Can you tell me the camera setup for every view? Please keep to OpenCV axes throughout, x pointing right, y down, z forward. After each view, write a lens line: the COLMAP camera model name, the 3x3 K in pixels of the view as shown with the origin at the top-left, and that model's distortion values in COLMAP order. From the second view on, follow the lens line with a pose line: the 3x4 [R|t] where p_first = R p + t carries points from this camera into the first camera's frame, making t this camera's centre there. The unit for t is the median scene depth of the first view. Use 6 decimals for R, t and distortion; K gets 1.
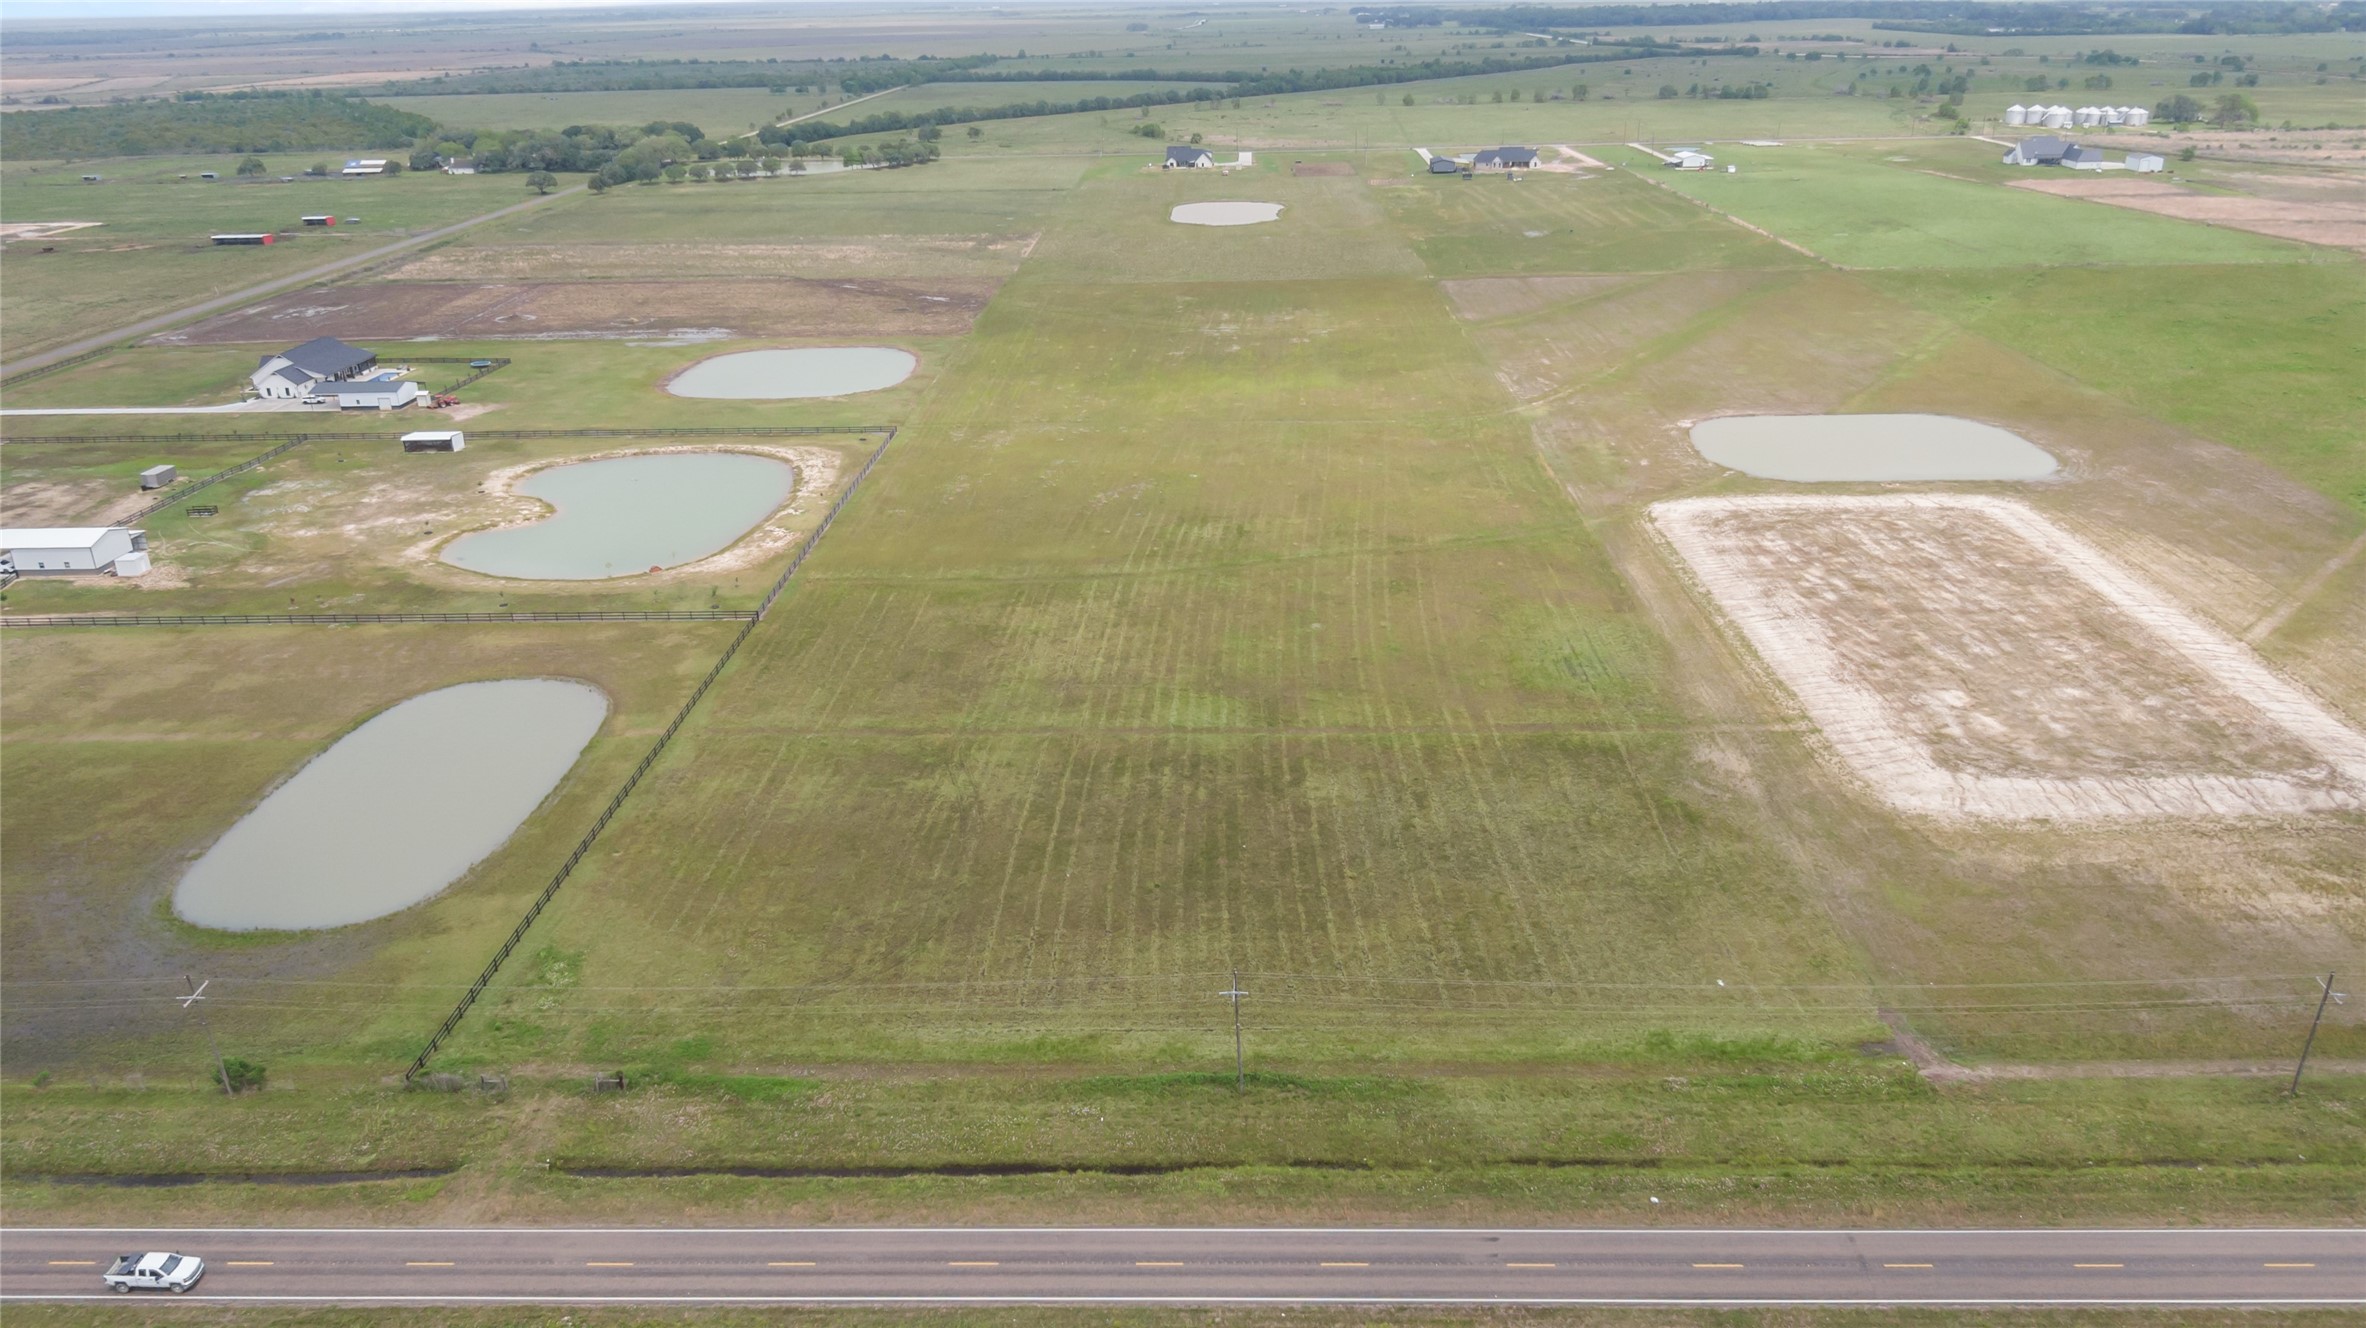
lens RADIAL K [[1697.0, 0, 1183.0], [0, 1697.0, 664.0], [0, 0, 1]] dist [0.037688, -0.055956]
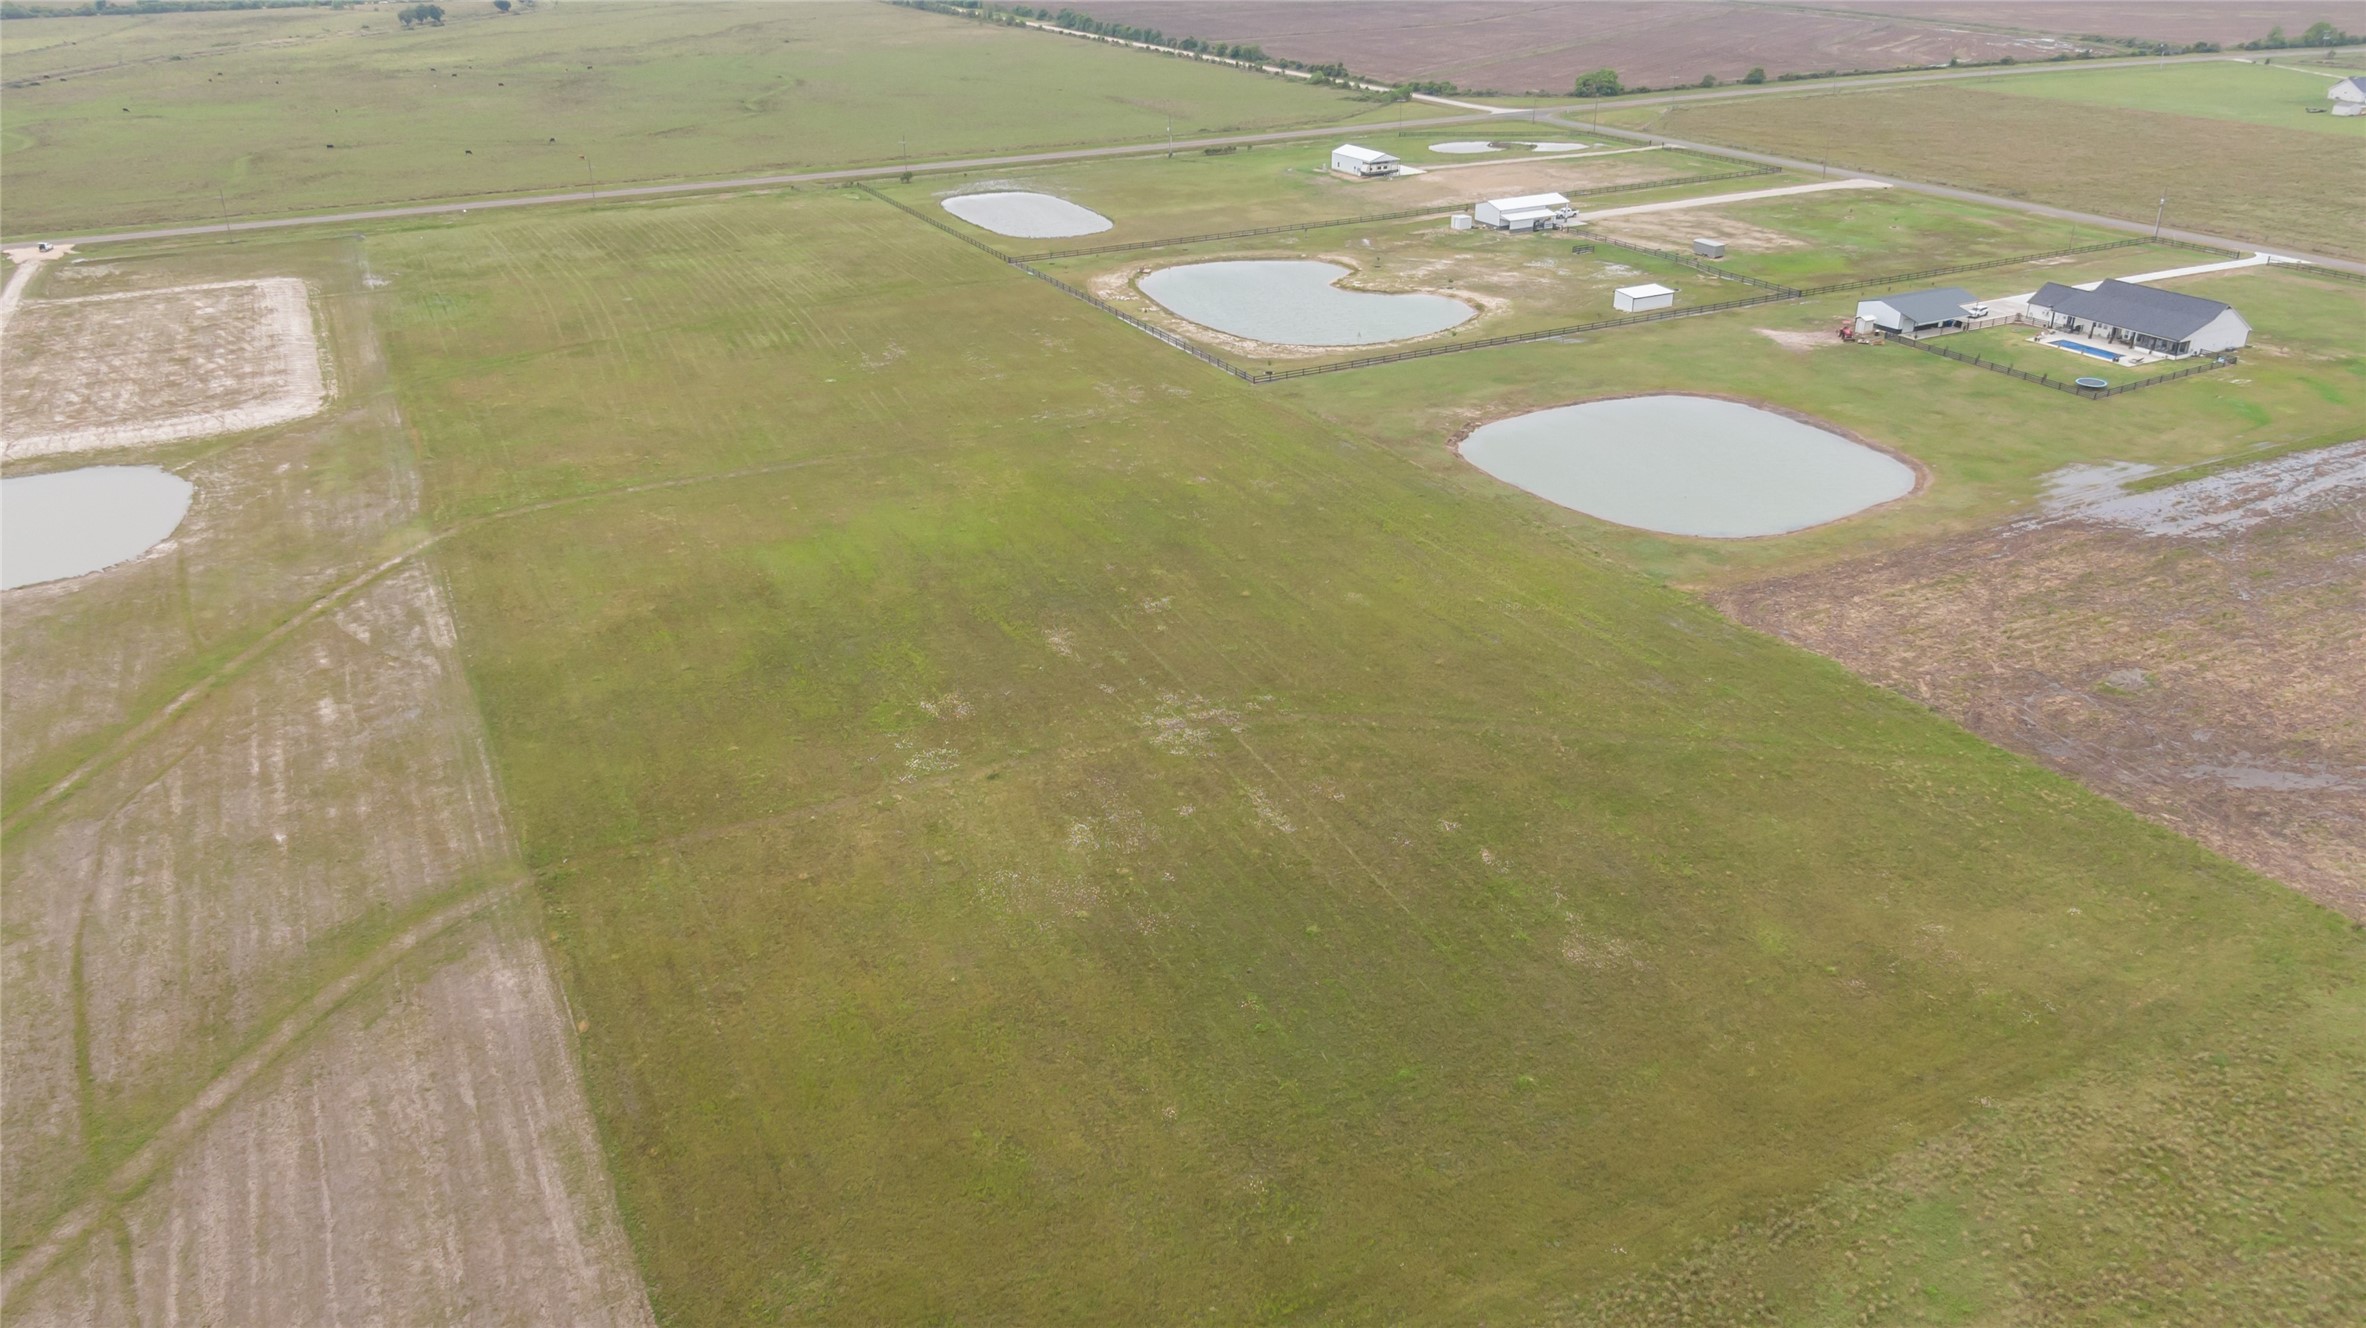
lens RADIAL K [[1697.0, 0, 1183.0], [0, 1697.0, 664.0], [0, 0, 1]] dist [0.037688, -0.055956]
pose [[-0.882009, 0.231390, -0.410510, 0.352886], [-0.142539, 0.699330, 0.700443, -0.948751], [0.449158, 0.676311, -0.583833, 2.425548]]
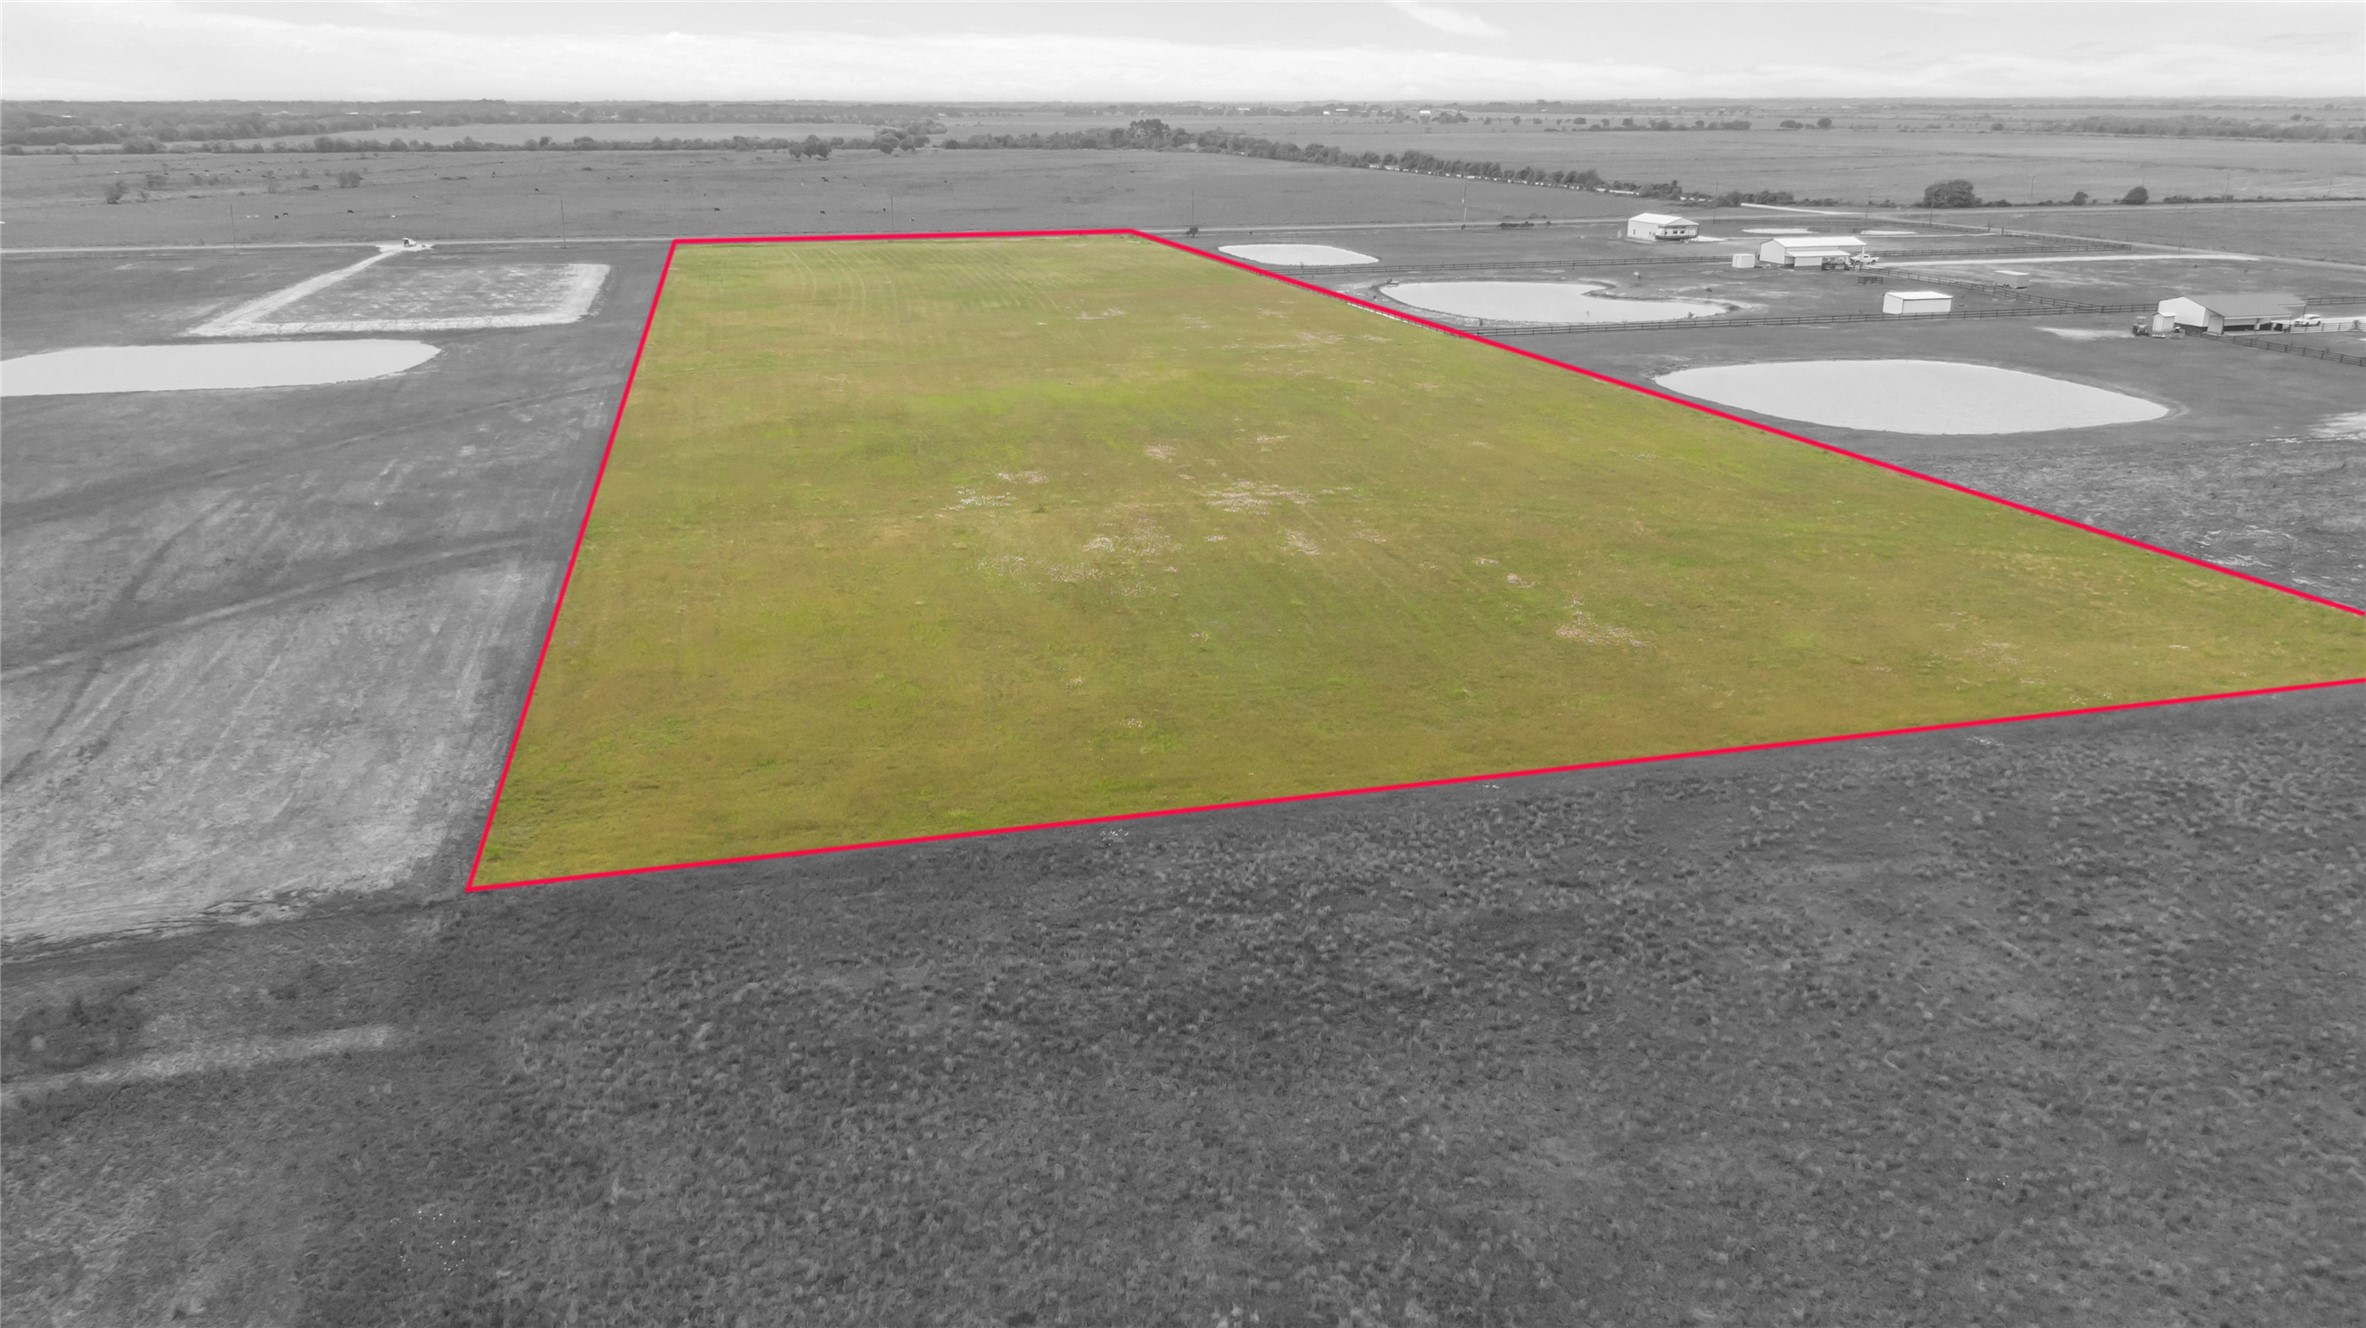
lens RADIAL K [[1747.0, 0, 1180.0], [0, 1747.0, 731.6], [0, 0, 1]] dist [0.047981, -0.074271]
pose [[-0.963404, 0.111238, -0.243882, 0.271512], [-0.079067, 0.751417, 0.655074, -0.814419], [0.256126, 0.650384, -0.715123, 2.597900]]
